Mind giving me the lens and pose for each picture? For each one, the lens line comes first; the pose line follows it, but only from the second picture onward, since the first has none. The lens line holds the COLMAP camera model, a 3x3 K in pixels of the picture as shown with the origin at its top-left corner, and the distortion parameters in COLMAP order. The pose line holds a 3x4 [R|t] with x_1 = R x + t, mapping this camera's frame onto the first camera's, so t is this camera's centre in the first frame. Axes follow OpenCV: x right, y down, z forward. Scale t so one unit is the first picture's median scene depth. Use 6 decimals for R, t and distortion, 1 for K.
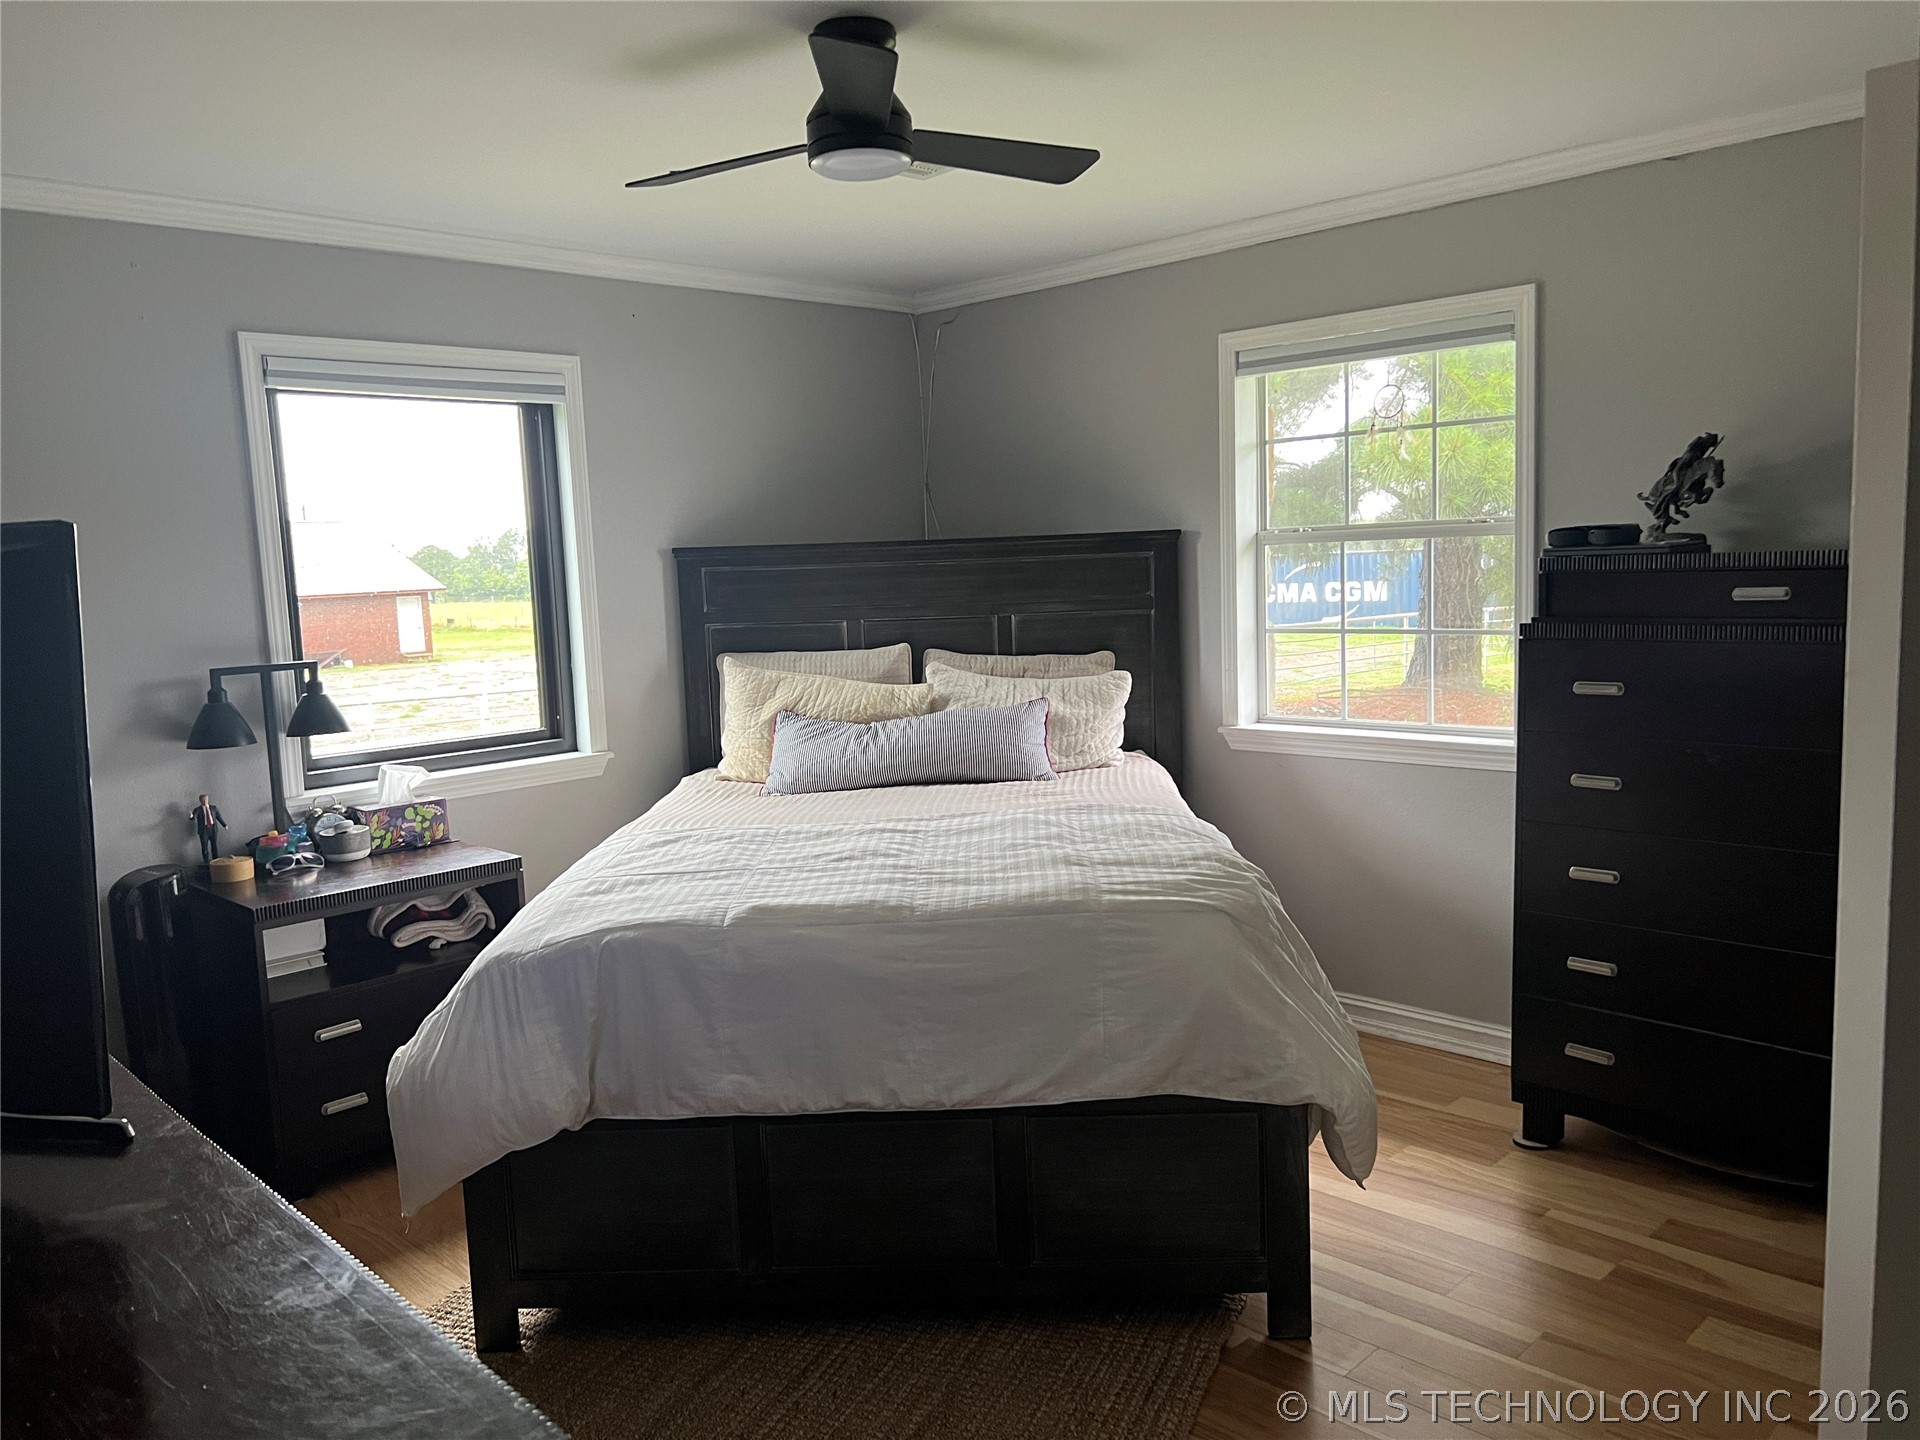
lens RADIAL K [[1448.9, 0, 960.0], [0, 1448.9, 720.0], [0, 0, 1]] dist [0.101439, -0.121465]
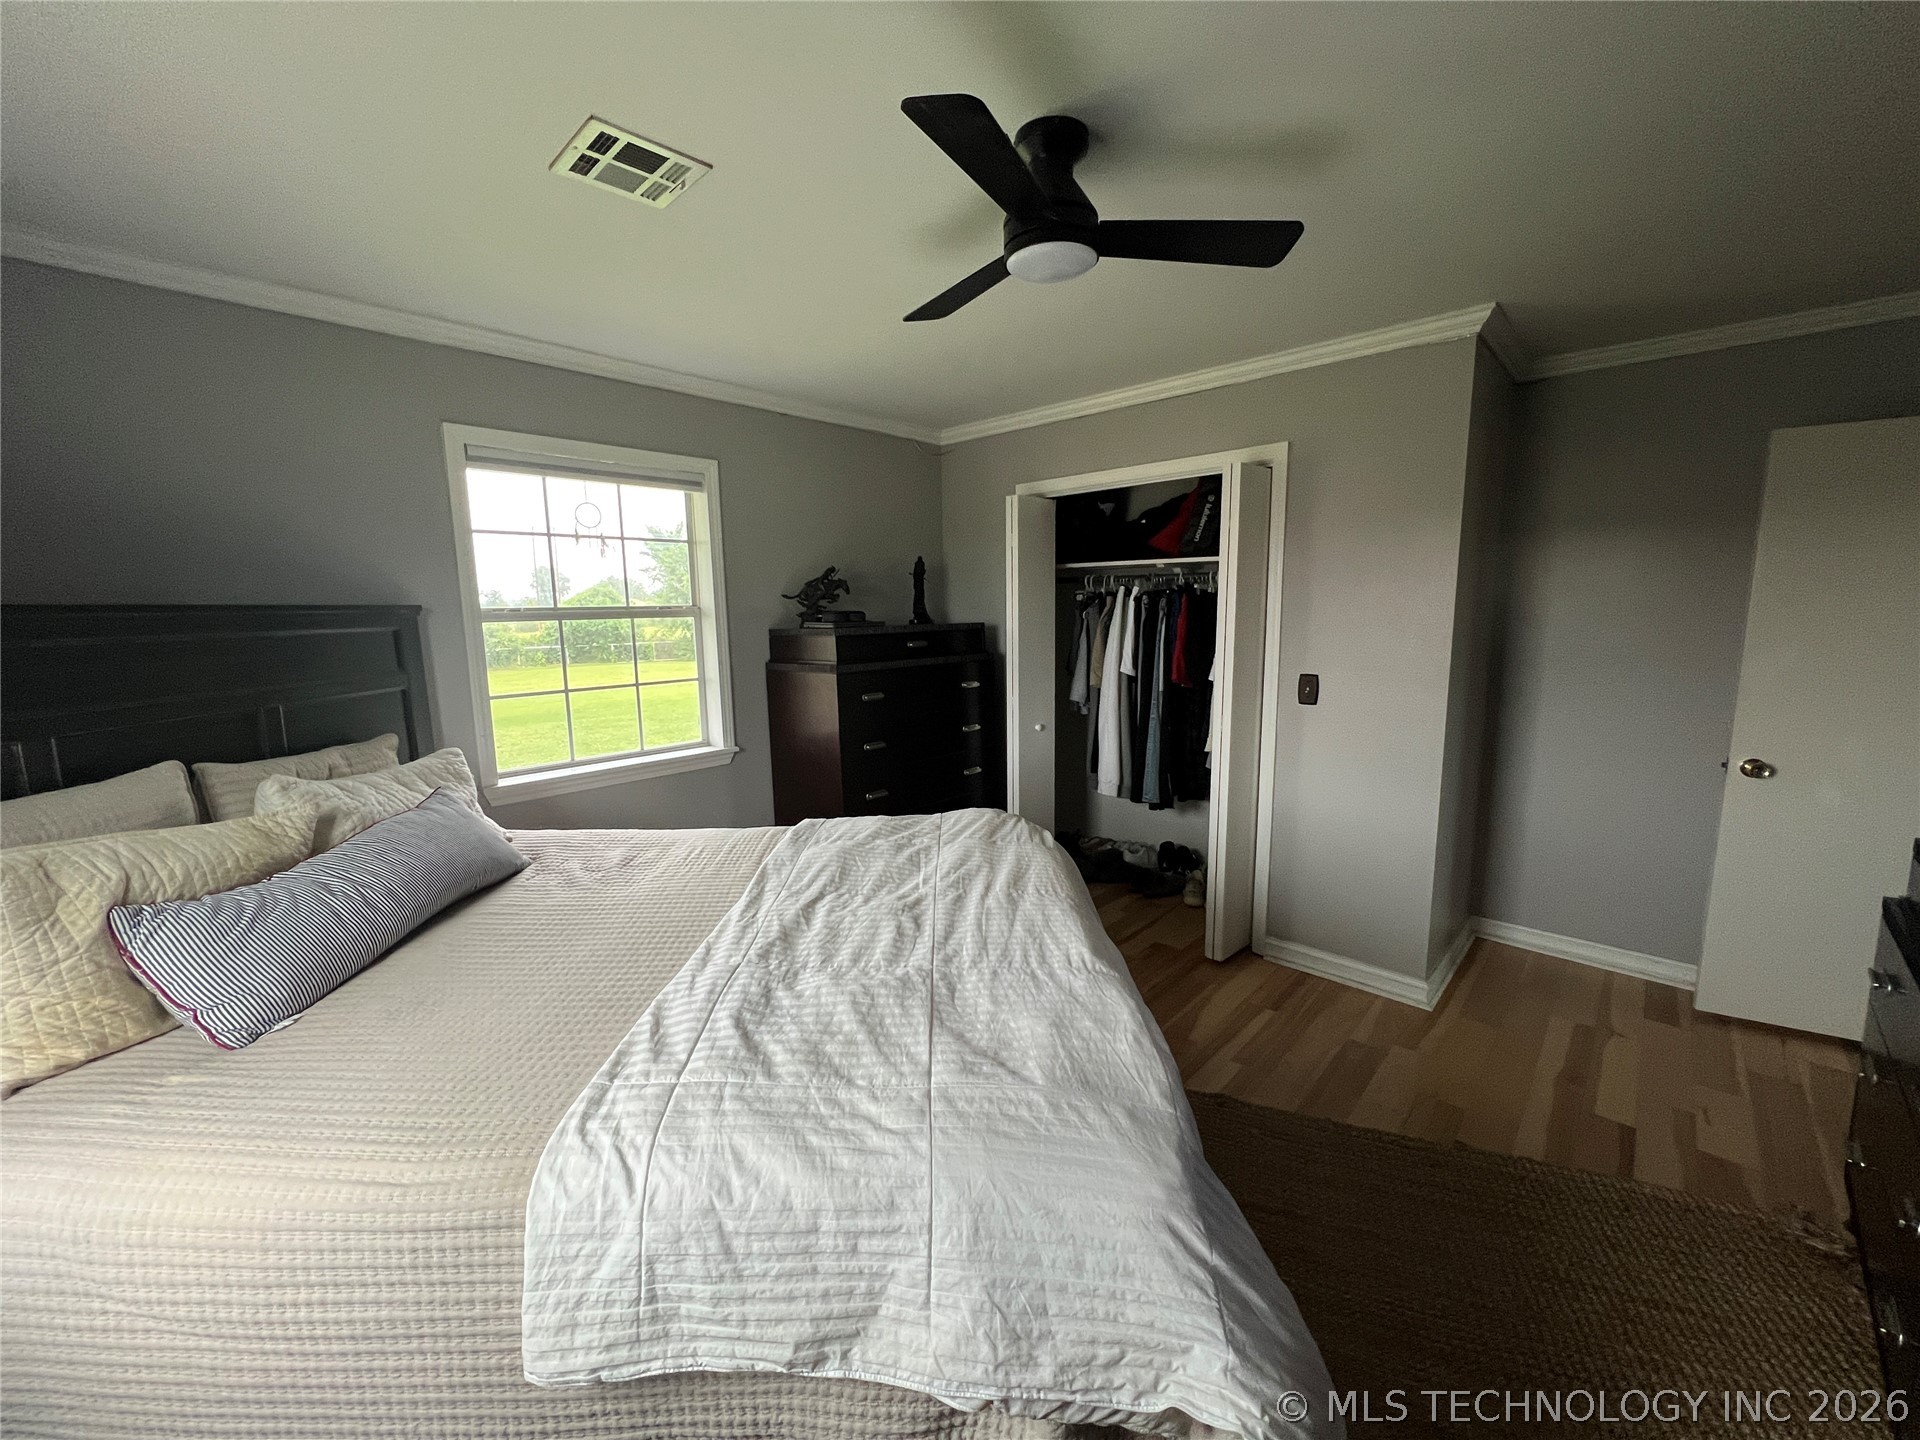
lens RADIAL K [[763.8, 0, 960.0], [0, 763.8, 720.0], [0, 0, 1]] dist [-0.000003, 0.000002]
pose [[-0.031303, -0.111786, 0.993239, -0.408206], [0.134757, 0.984181, 0.115014, -0.066319], [-0.990384, 0.137446, -0.015744, 0.673190]]
